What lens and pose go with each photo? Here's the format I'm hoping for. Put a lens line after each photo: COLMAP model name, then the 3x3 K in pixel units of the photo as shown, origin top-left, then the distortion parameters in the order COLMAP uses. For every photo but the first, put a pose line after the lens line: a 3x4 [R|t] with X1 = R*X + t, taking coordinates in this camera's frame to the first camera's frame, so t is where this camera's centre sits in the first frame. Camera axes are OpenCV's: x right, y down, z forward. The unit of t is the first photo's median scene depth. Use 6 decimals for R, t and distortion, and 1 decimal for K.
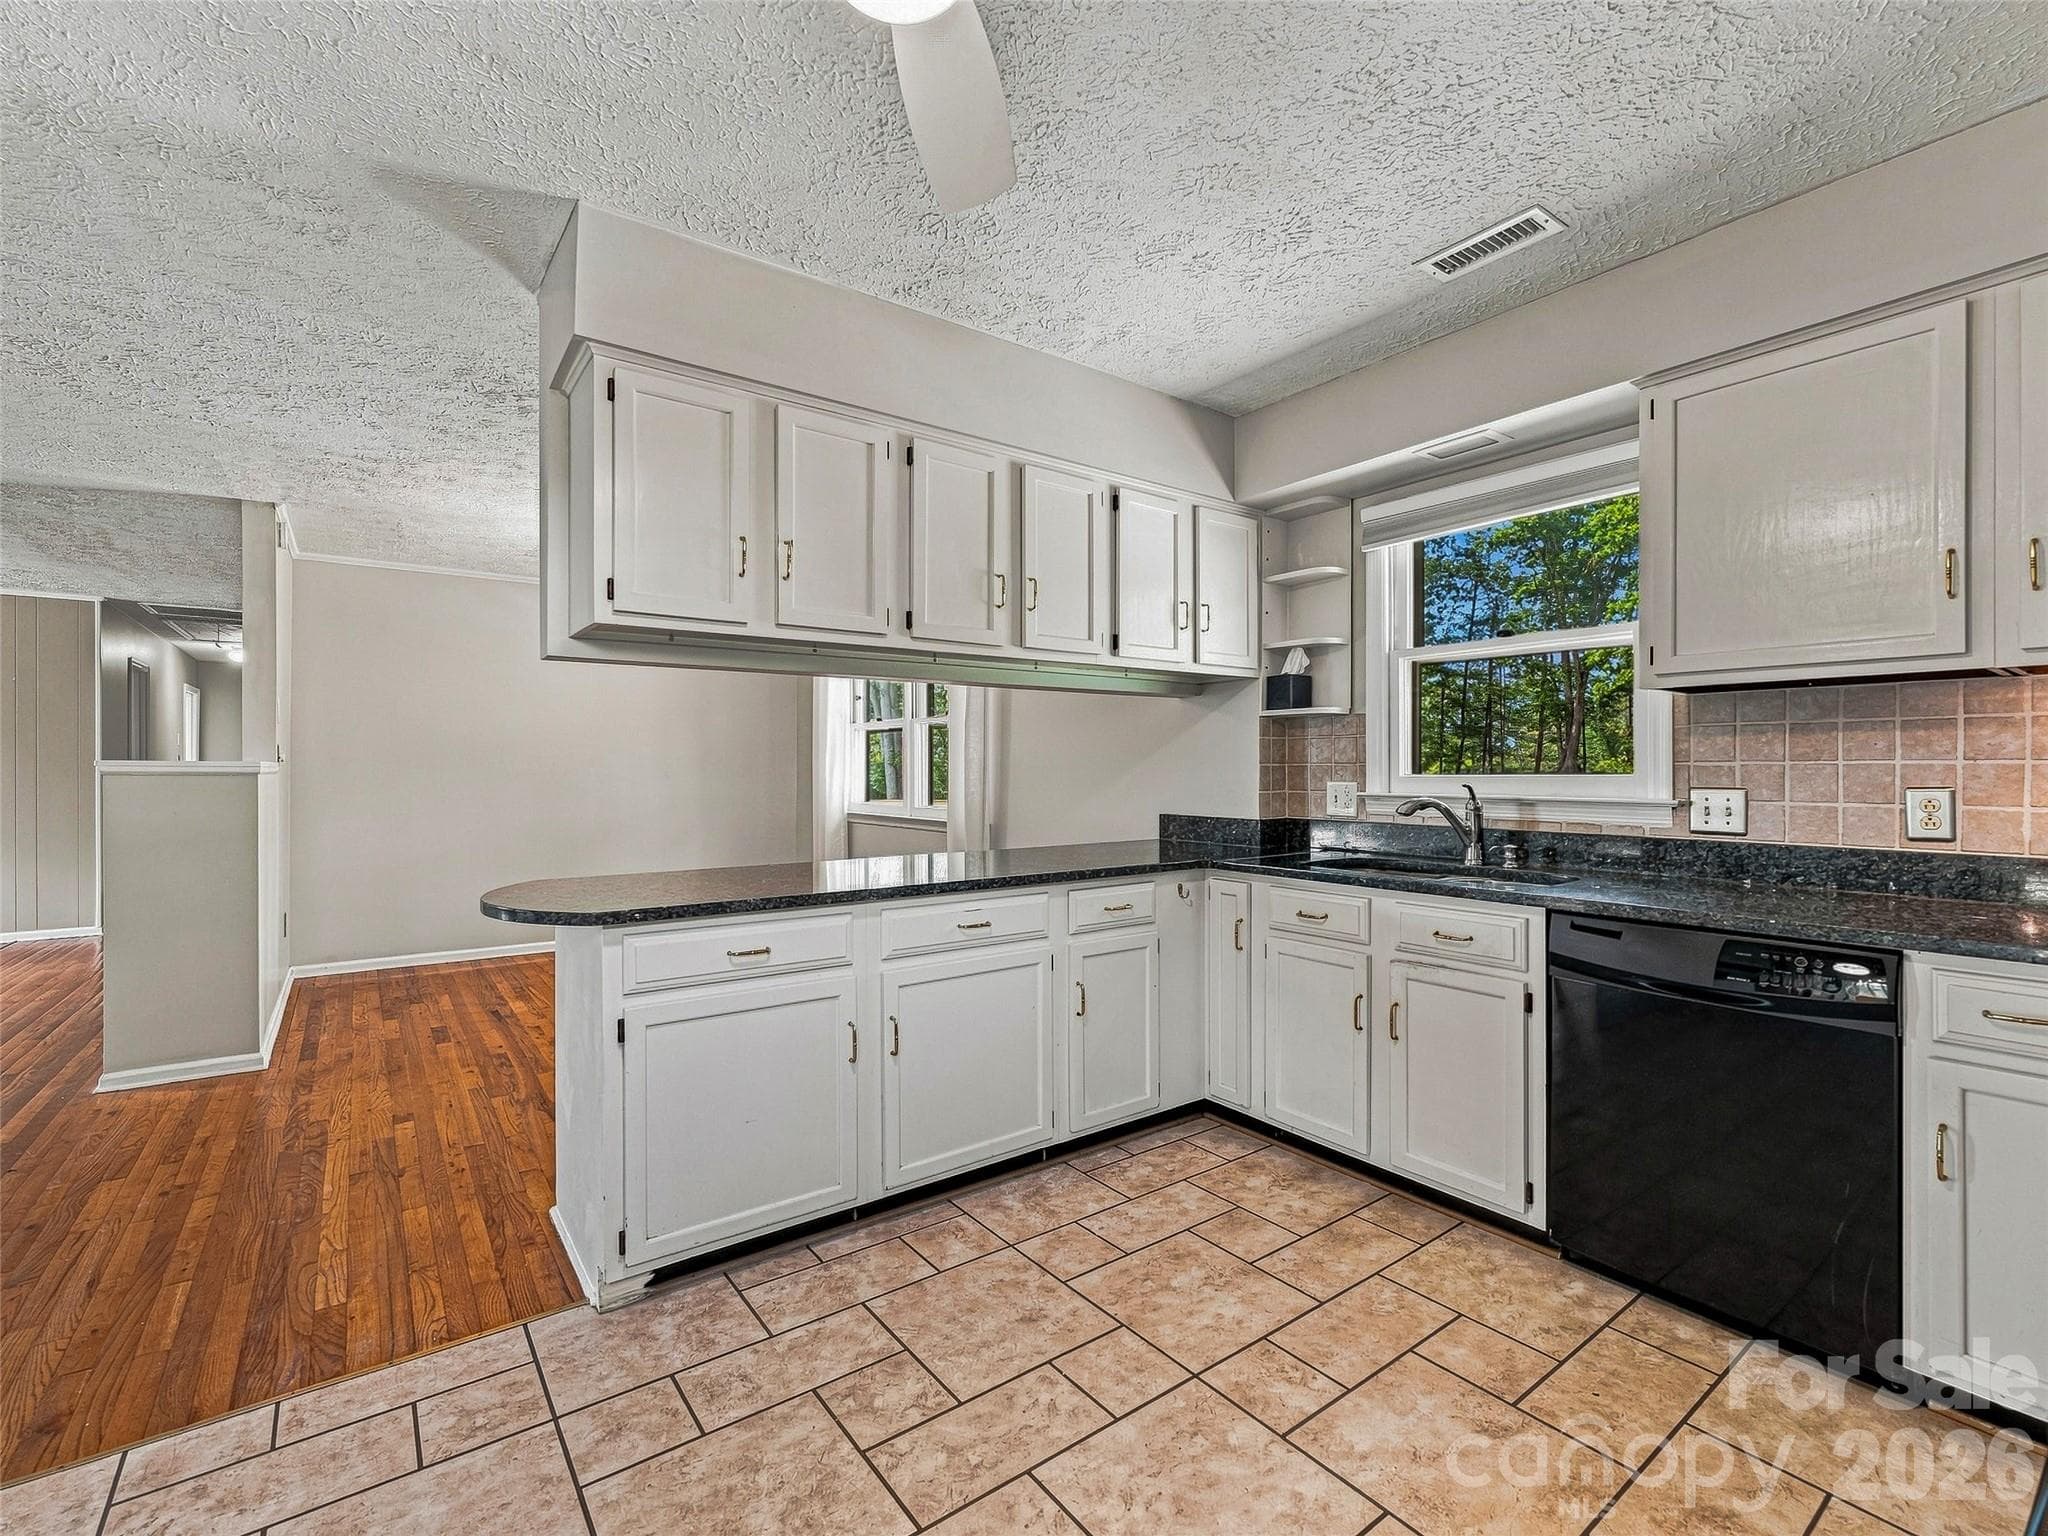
lens RADIAL K [[907.7, 0, 1034.7], [0, 907.7, 765.3], [0, 0, 1]] dist [-0.001057, -0.000990]
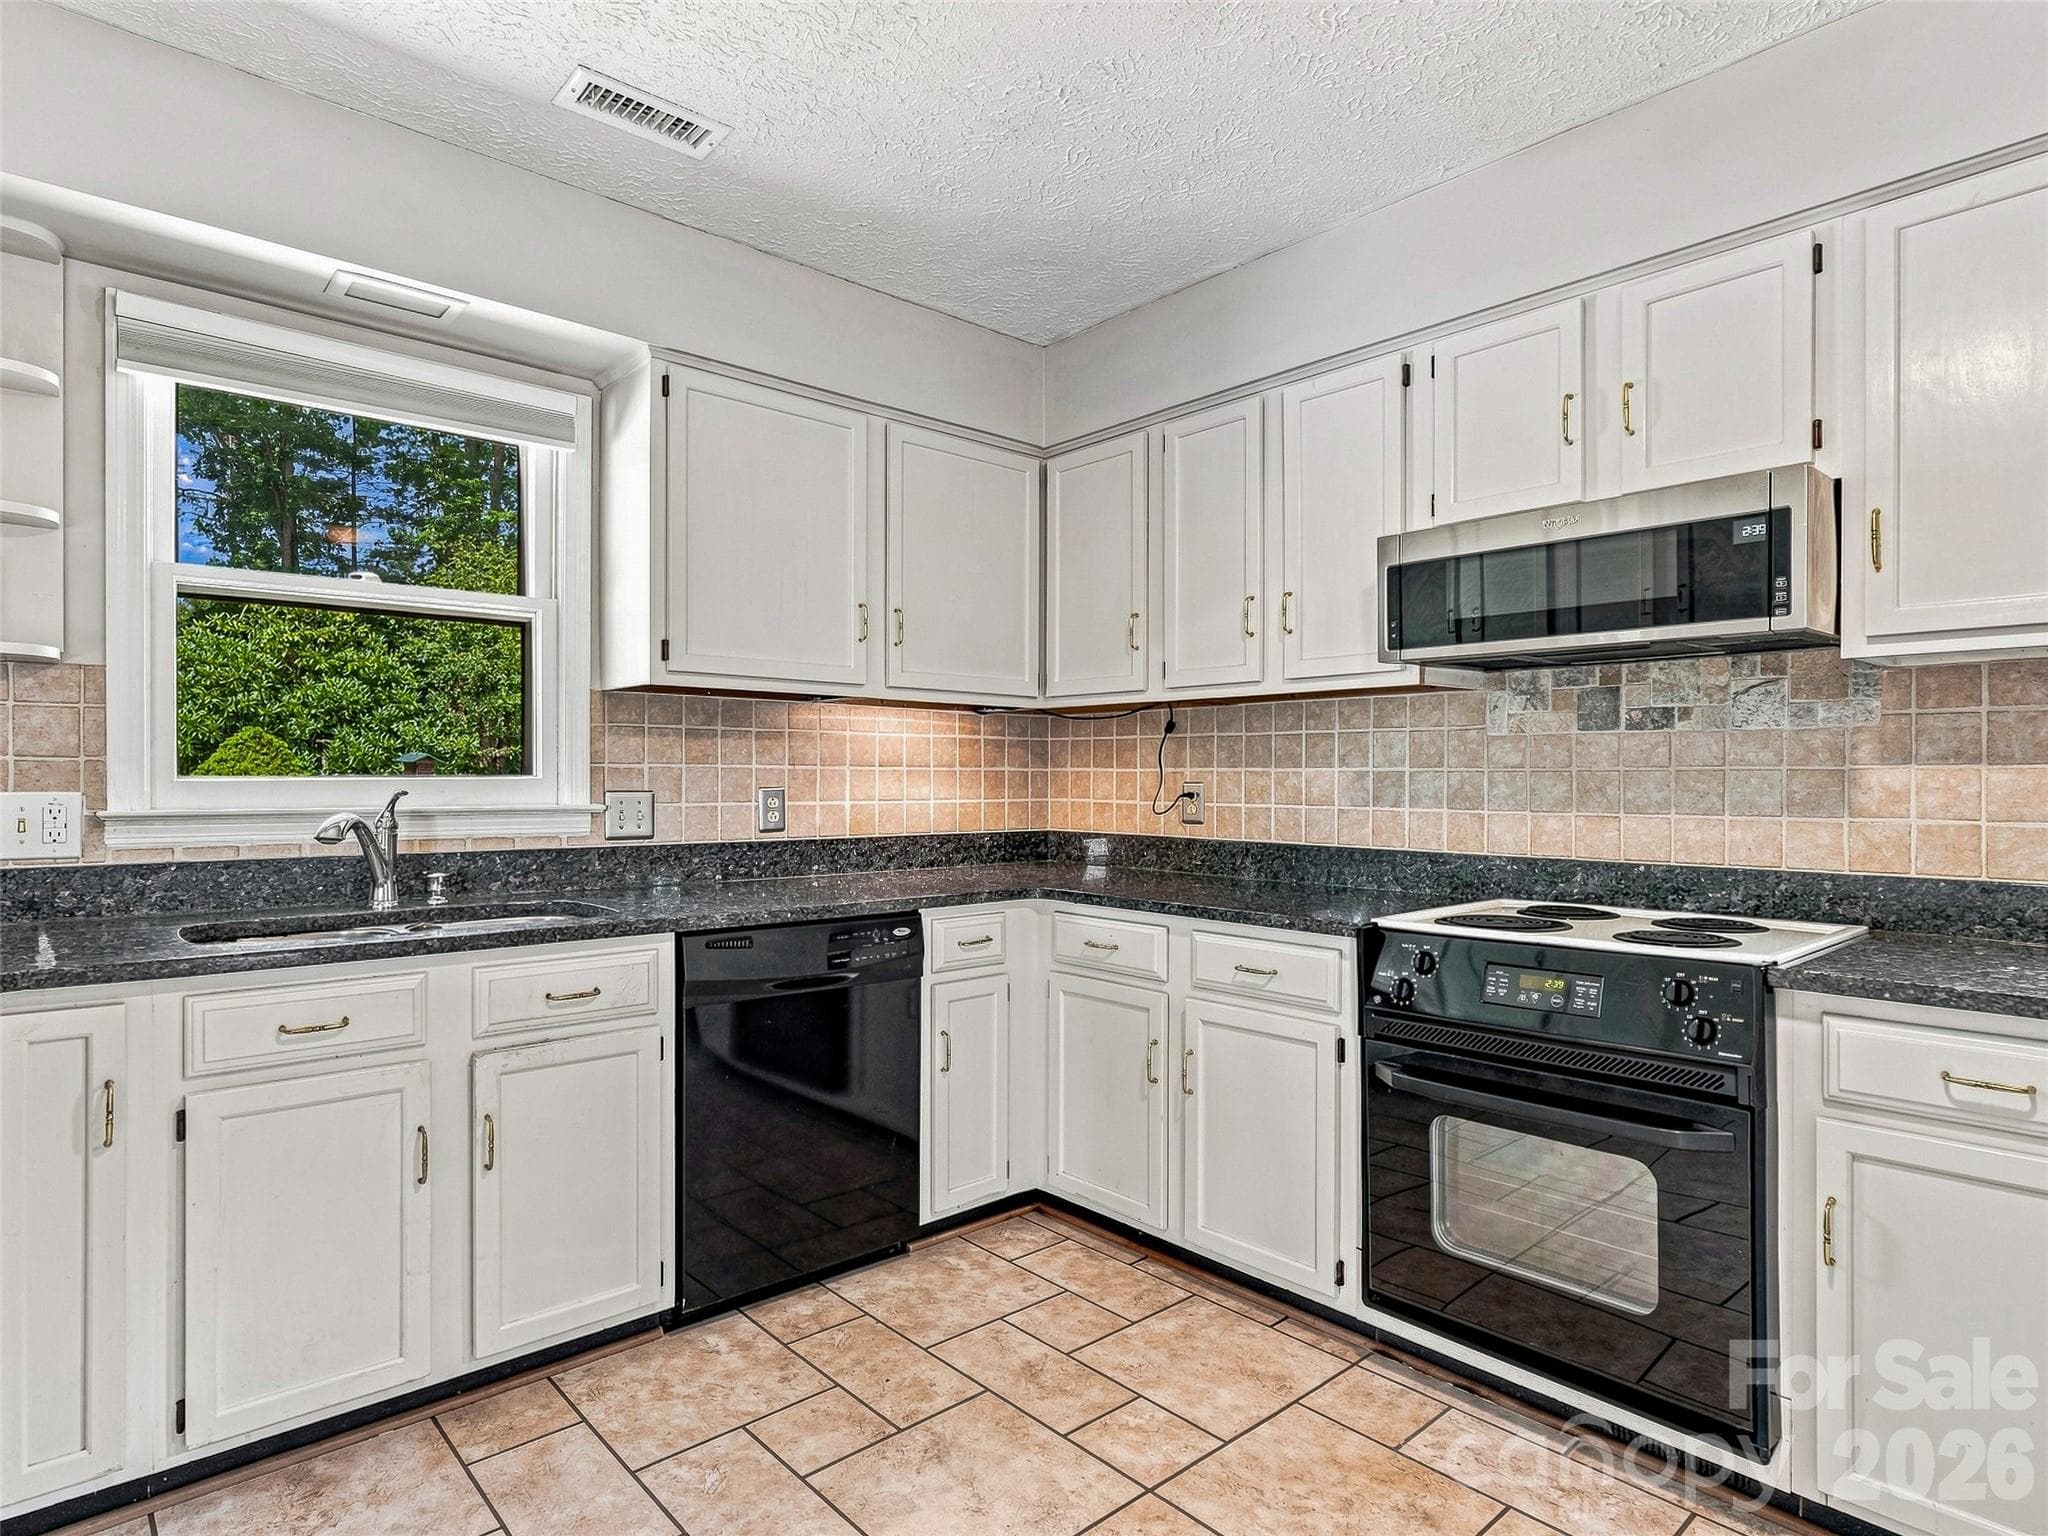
lens RADIAL K [[1120.3, 0, 1019.9], [0, 1120.3, 782.2], [0, 0, 1]] dist [-0.003412, 0.000474]
pose [[-0.078924, -0.003624, 0.996874, -0.476619], [-0.007949, 0.999964, 0.003006, 0.009195], [-0.996849, -0.007687, -0.078950, 0.696749]]
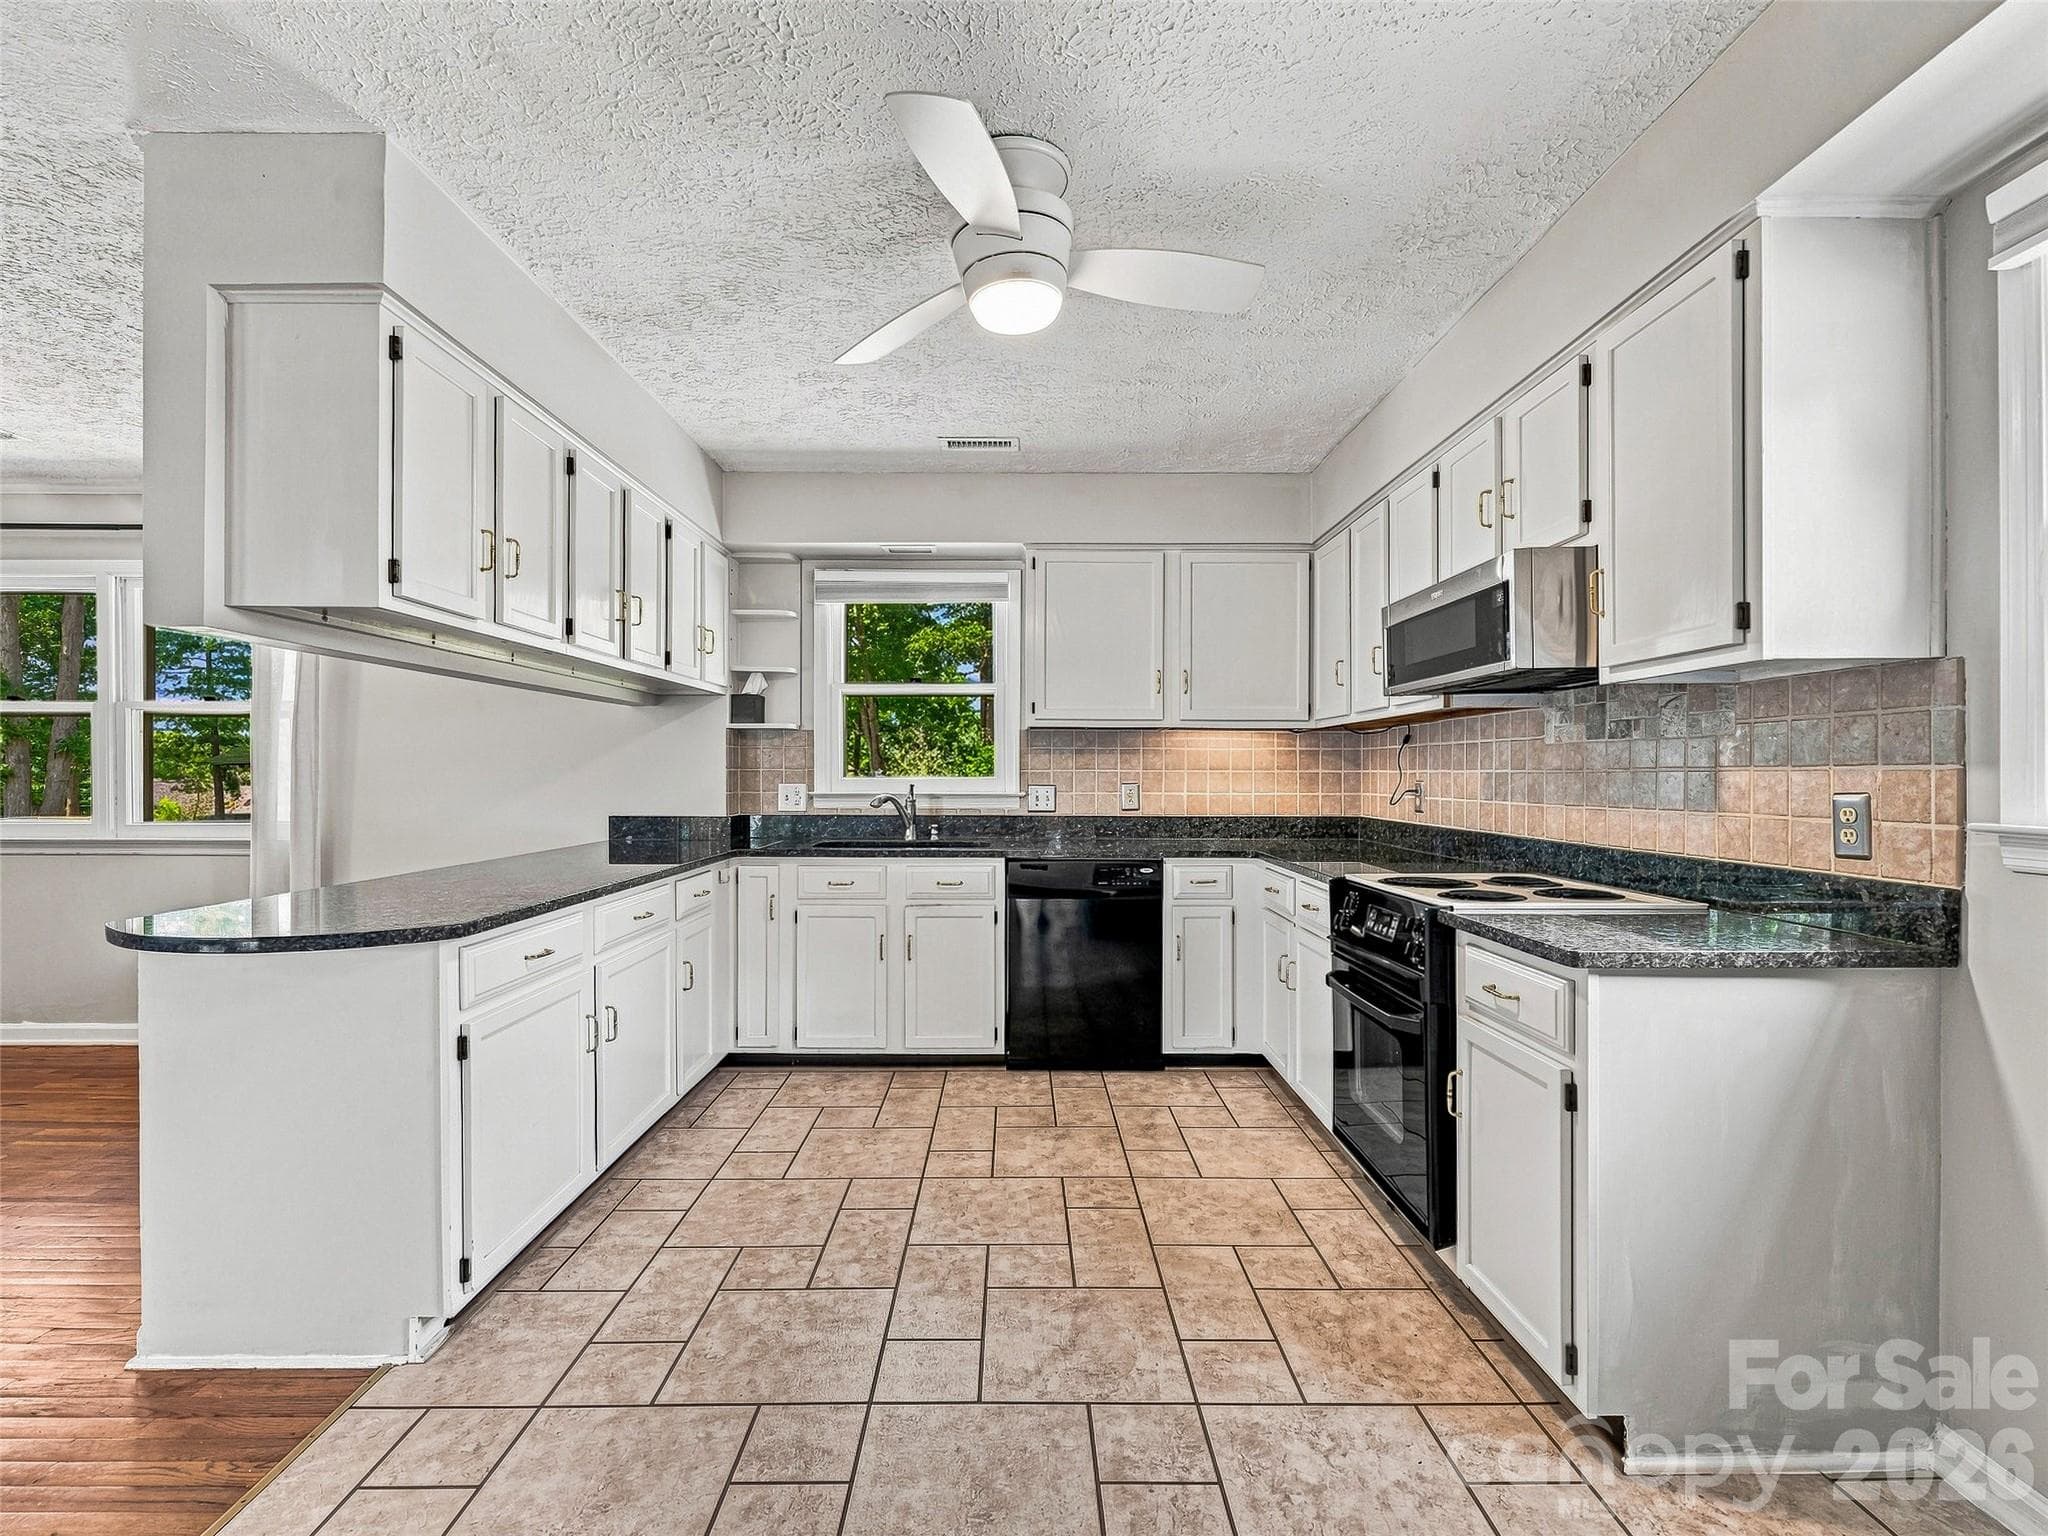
lens RADIAL K [[954.0, 0, 1020.1], [0, 954.0, 775.1], [0, 0, 1]] dist [0.001537, -0.000640]
pose [[0.596881, 0.000730, 0.802329, -0.744830], [-0.005348, 0.999981, 0.003069, 0.000966], [-0.802312, -0.006123, 0.596874, -0.051534]]
